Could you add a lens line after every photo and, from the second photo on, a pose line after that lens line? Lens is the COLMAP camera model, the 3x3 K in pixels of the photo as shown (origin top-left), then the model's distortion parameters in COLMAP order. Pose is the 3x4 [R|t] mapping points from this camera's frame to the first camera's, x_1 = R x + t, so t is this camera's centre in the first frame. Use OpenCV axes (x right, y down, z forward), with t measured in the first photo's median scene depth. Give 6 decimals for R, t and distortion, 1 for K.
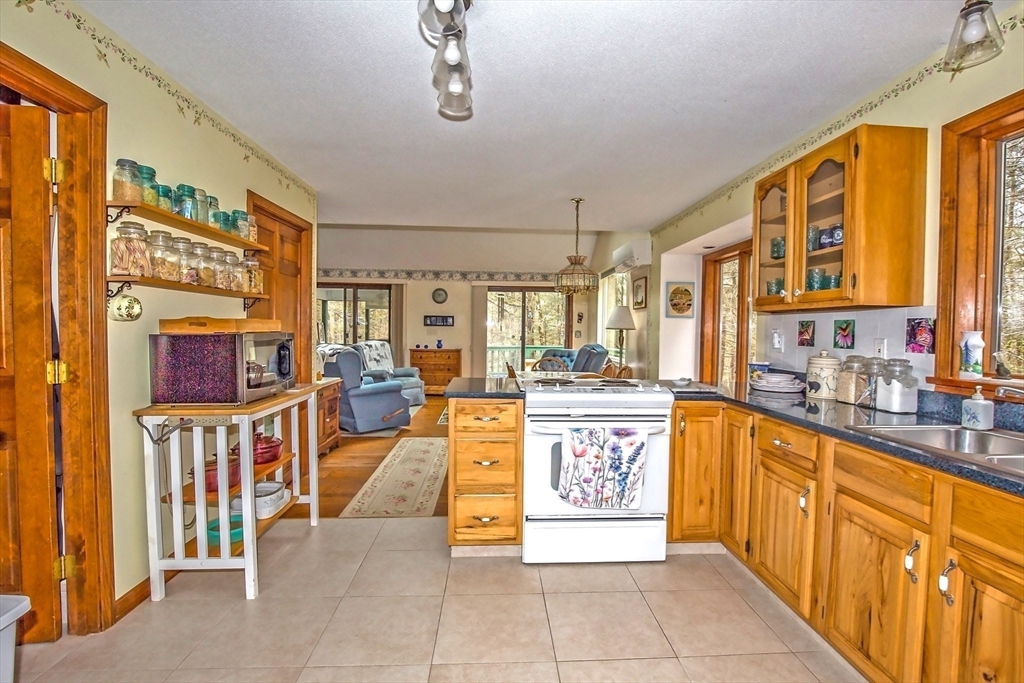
lens RADIAL K [[472.7, 0, 512.0], [0, 472.7, 341.5], [0, 0, 1]] dist [-0.002067, -0.000256]
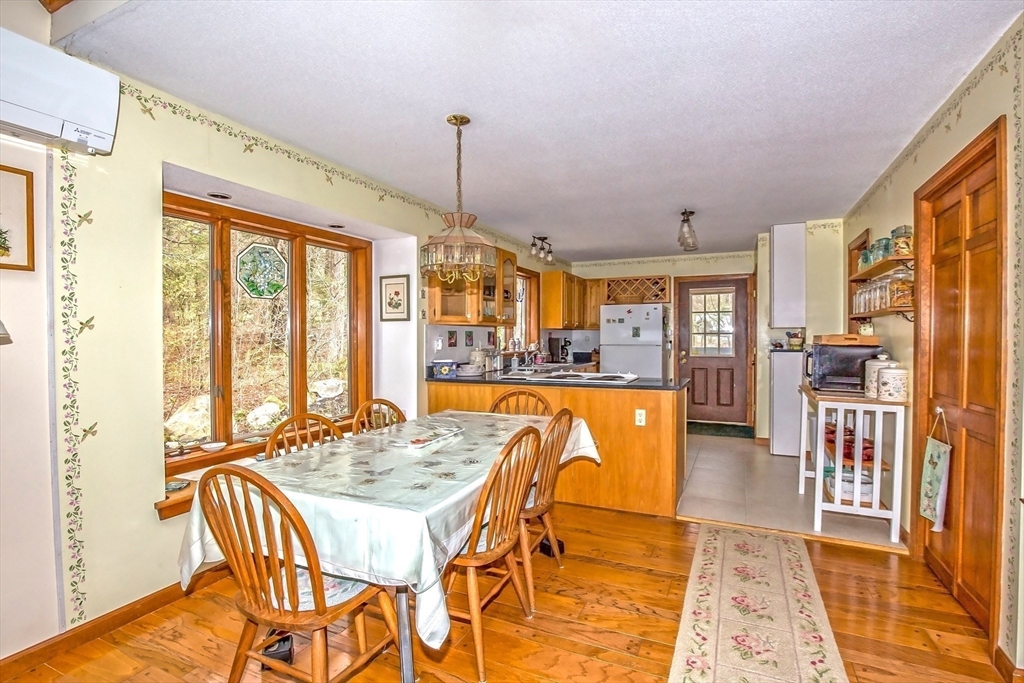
lens RADIAL K [[472.7, 0, 512.0], [0, 472.7, 341.5], [0, 0, 1]] dist [-0.002067, -0.000256]
pose [[-0.877022, -0.019721, 0.480045, -0.326782], [0.002865, 0.998925, 0.046272, -0.081449], [-0.480441, 0.041957, -0.876023, 2.300253]]
